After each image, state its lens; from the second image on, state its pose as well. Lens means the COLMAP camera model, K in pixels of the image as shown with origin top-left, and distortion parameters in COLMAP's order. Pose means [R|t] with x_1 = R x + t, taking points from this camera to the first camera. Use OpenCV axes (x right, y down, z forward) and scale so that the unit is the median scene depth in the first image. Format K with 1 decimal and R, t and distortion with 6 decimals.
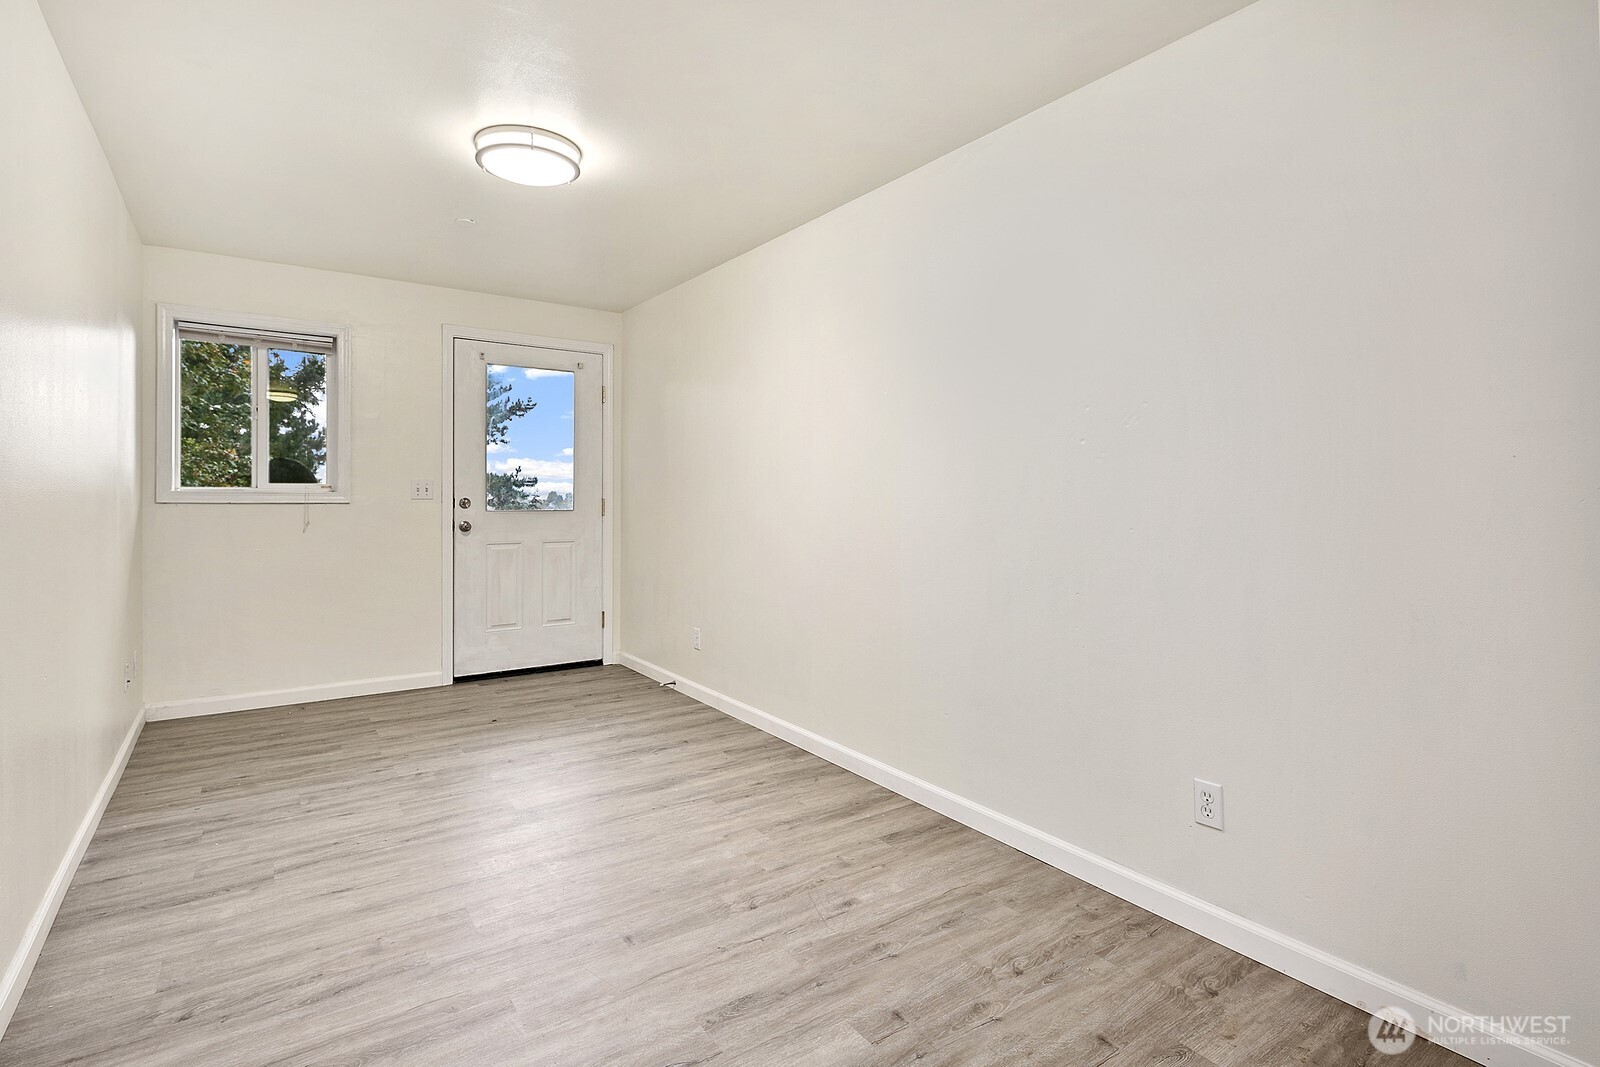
lens RADIAL K [[777.1, 0, 823.4], [0, 777.1, 532.0], [0, 0, 1]] dist [0.004394, -0.004772]
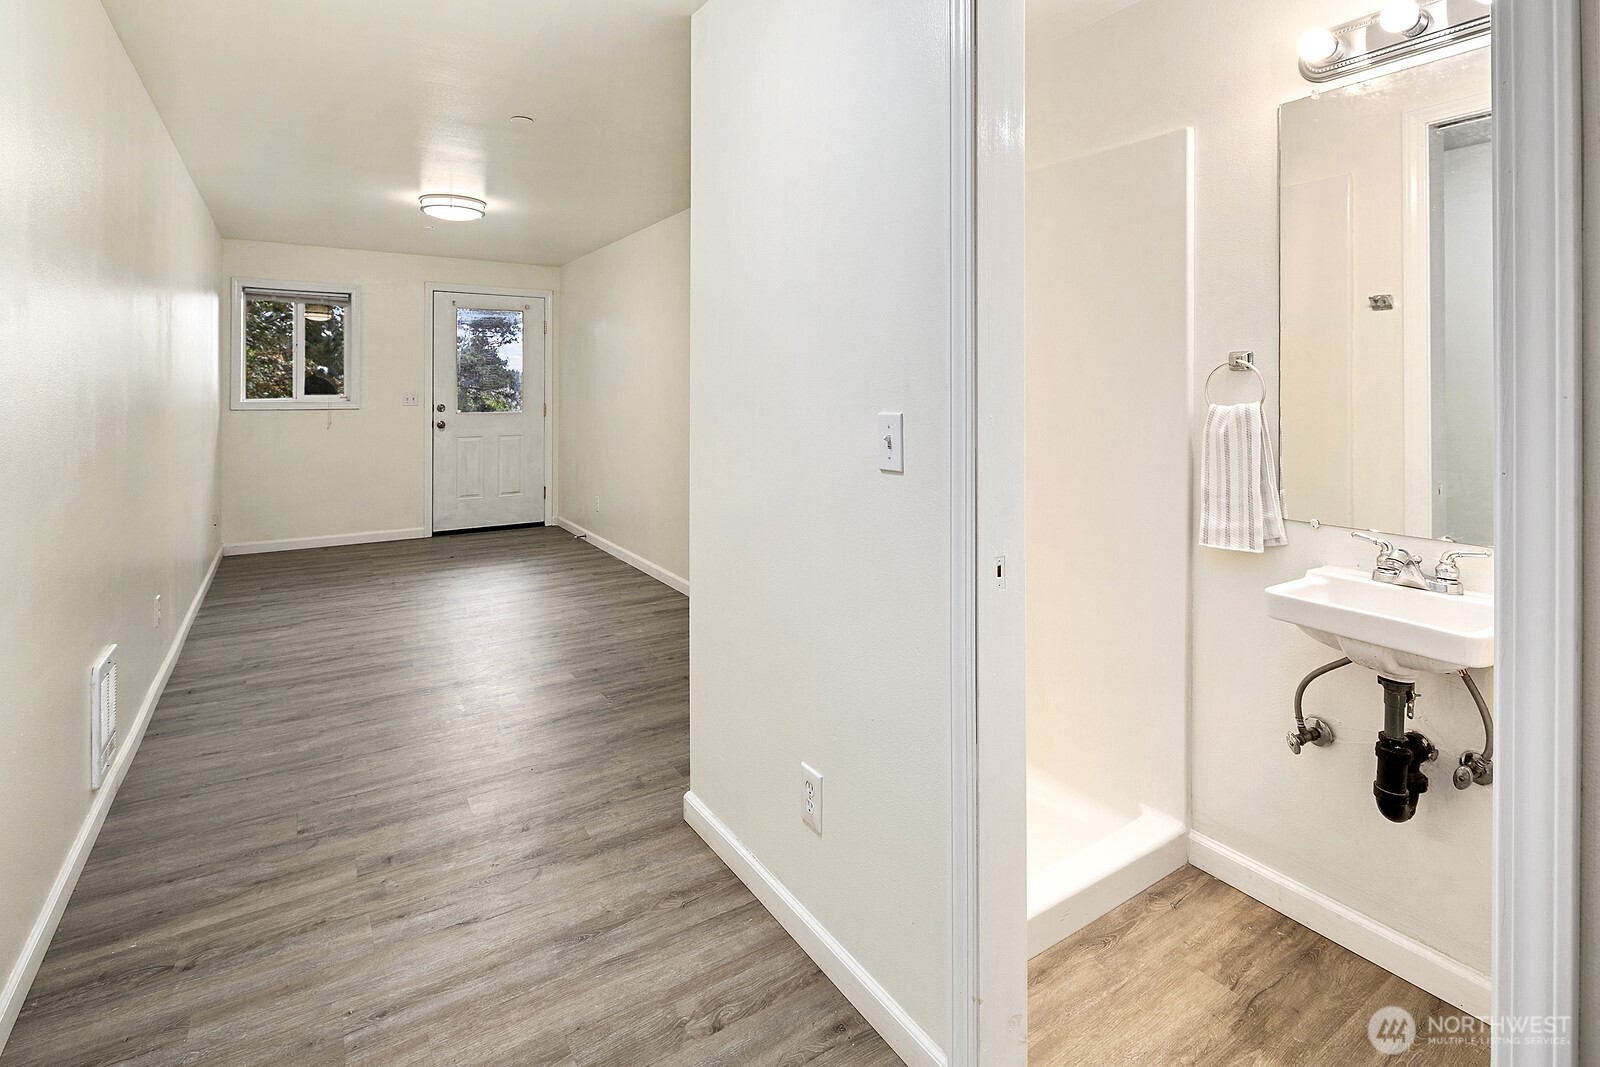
lens RADIAL K [[777.1, 0, 826.4], [0, 777.1, 415.4], [0, 0, 1]] dist [0.004394, -0.004772]
pose [[0.999311, -0.001063, -0.037100, 0.506393], [0.000731, 0.999960, -0.008951, -0.018618], [0.037108, 0.008918, 0.999271, -0.666901]]
